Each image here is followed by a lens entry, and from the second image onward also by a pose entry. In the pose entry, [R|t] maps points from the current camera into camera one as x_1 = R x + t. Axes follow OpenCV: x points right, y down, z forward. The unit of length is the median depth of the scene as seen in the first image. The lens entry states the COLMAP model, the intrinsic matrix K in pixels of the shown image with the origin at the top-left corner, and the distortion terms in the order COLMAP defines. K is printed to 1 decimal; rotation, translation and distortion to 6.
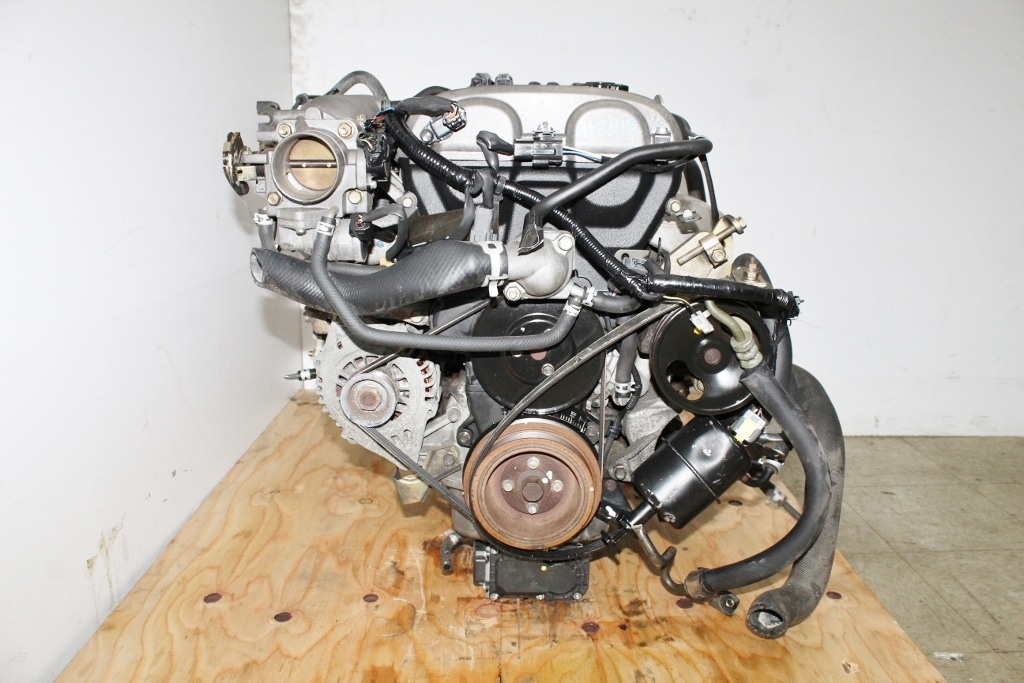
lens RADIAL K [[846.4, 0, 510.5], [0, 846.4, 339.8], [0, 0, 1]] dist [-0.144590, 0.117706]
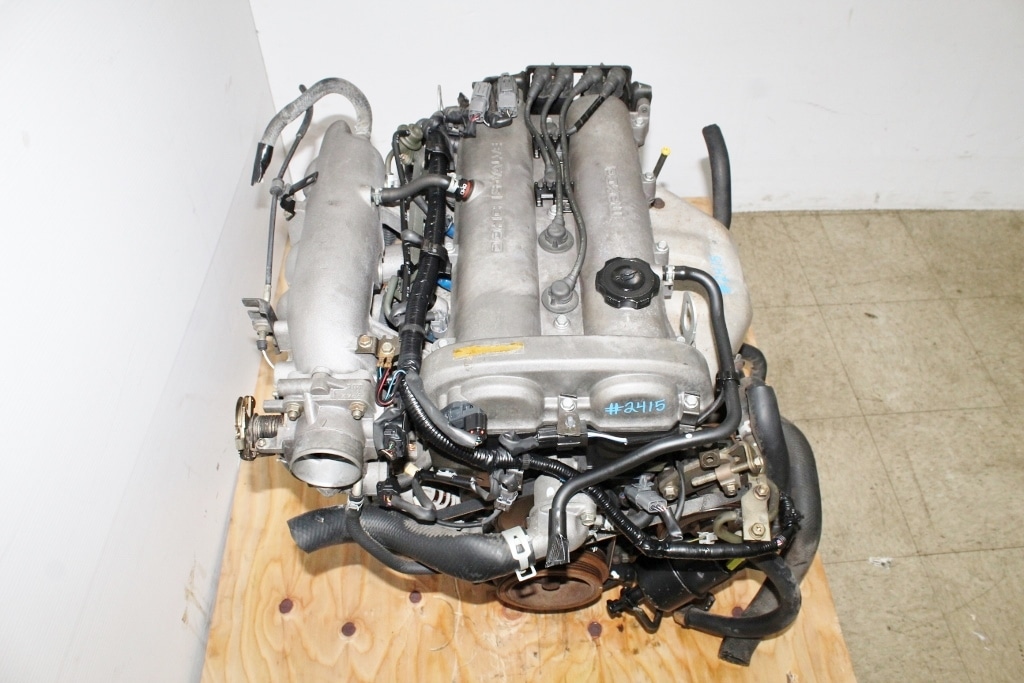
lens RADIAL K [[846.4, 0, 511.1], [0, 846.4, 344.4], [0, 0, 1]] dist [-0.144590, 0.117706]
pose [[0.999269, -0.036997, 0.009646, -0.022588], [0.024590, 0.815089, 0.578814, -0.618185], [-0.029277, -0.578154, 0.815402, 0.186939]]
